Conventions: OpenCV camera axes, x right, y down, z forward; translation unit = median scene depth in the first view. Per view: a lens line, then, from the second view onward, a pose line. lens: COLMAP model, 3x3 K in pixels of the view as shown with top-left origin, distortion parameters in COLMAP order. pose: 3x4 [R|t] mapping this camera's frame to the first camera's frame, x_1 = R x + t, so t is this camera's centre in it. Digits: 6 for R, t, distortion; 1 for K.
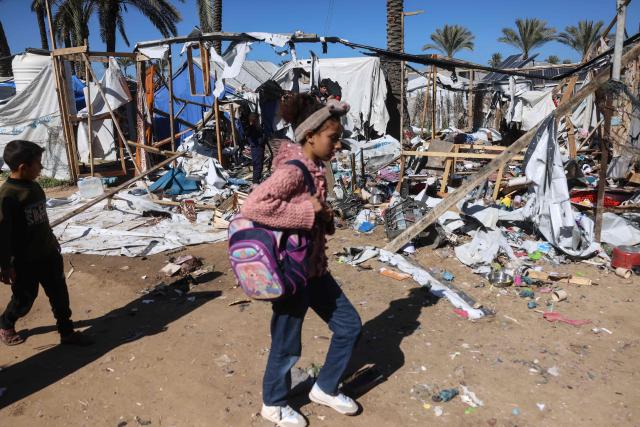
lens RADIAL K [[527.6, 0, 321.6], [0, 527.6, 230.0], [0, 0, 1]] dist [-0.135843, 0.165032]
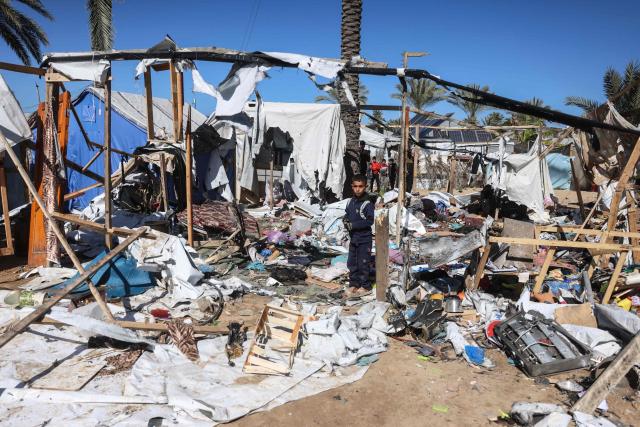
lens RADIAL K [[527.6, 0, 321.6], [0, 527.6, 230.0], [0, 0, 1]] dist [-0.135843, 0.165032]
pose [[0.954393, 0.006978, 0.298472, -0.228879], [0.020461, 0.995847, -0.088709, -0.083004], [-0.297852, 0.090770, 0.950287, 0.320051]]
